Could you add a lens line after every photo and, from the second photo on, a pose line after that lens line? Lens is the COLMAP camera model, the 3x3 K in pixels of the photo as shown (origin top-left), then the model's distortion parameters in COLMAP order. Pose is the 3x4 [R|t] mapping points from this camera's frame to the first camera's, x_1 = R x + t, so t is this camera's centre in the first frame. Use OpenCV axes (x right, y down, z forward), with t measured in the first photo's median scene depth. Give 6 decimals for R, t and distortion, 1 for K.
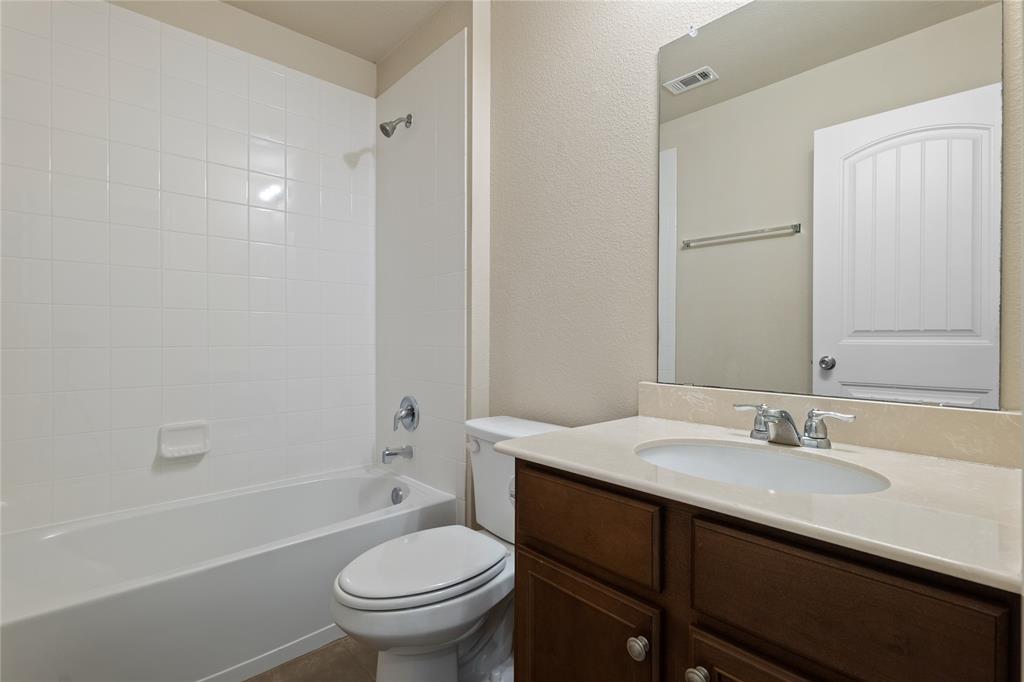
lens RADIAL K [[470.0, 0, 512.0], [0, 470.0, 341.0], [0, 0, 1]] dist [0.000625, 0.000074]
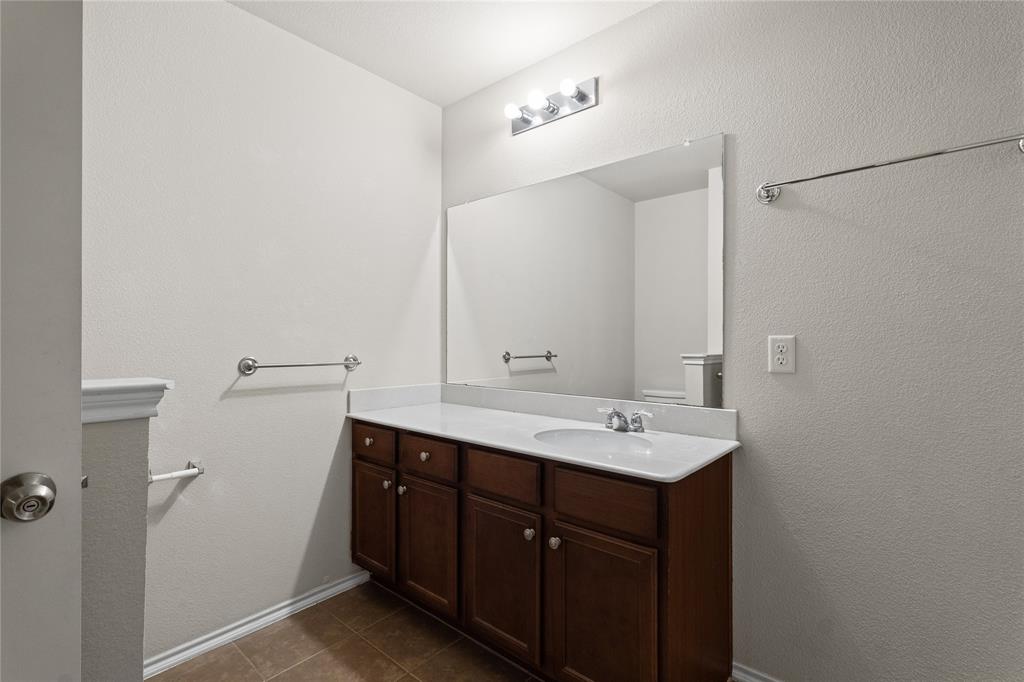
lens RADIAL K [[479.5, 0, 509.3], [0, 479.5, 335.7], [0, 0, 1]] dist [-0.019936, -0.000252]
pose [[0.992266, 0.000987, 0.124126, -0.052064], [0.001084, 0.999861, -0.016613, -0.120881], [-0.124126, 0.016619, 0.992127, -0.842854]]
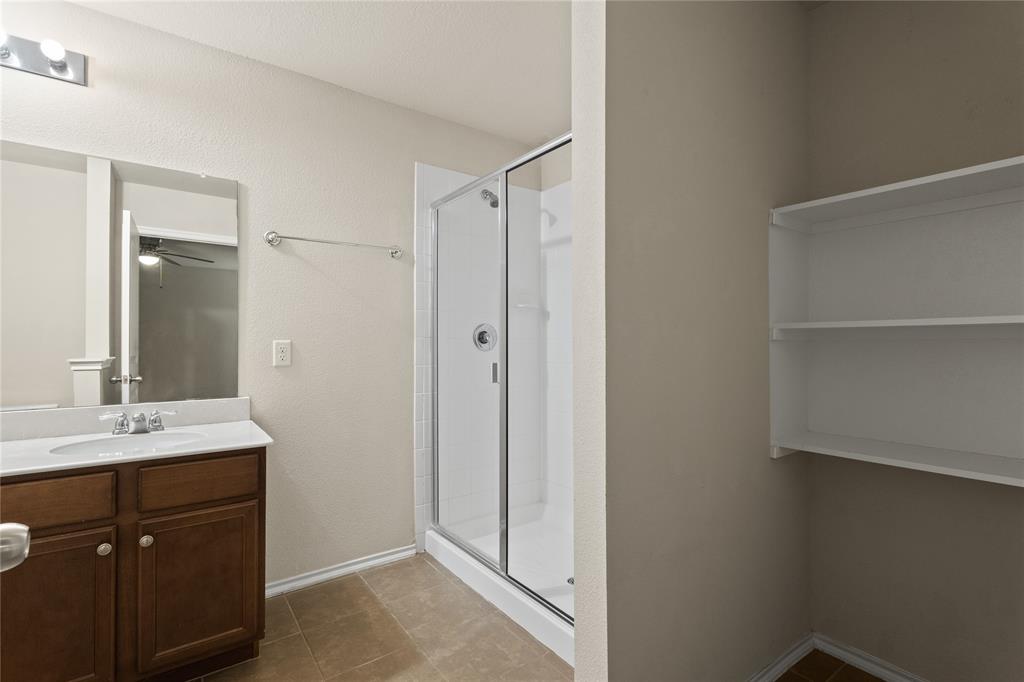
lens RADIAL K [[470.0, 0, 512.0], [0, 470.0, 341.0], [0, 0, 1]] dist [0.000625, 0.000074]
pose [[0.098512, -0.003534, 0.995130, -1.245280], [0.011506, 0.999931, 0.002412, -0.139262], [-0.995069, 0.011212, 0.098546, -0.693137]]
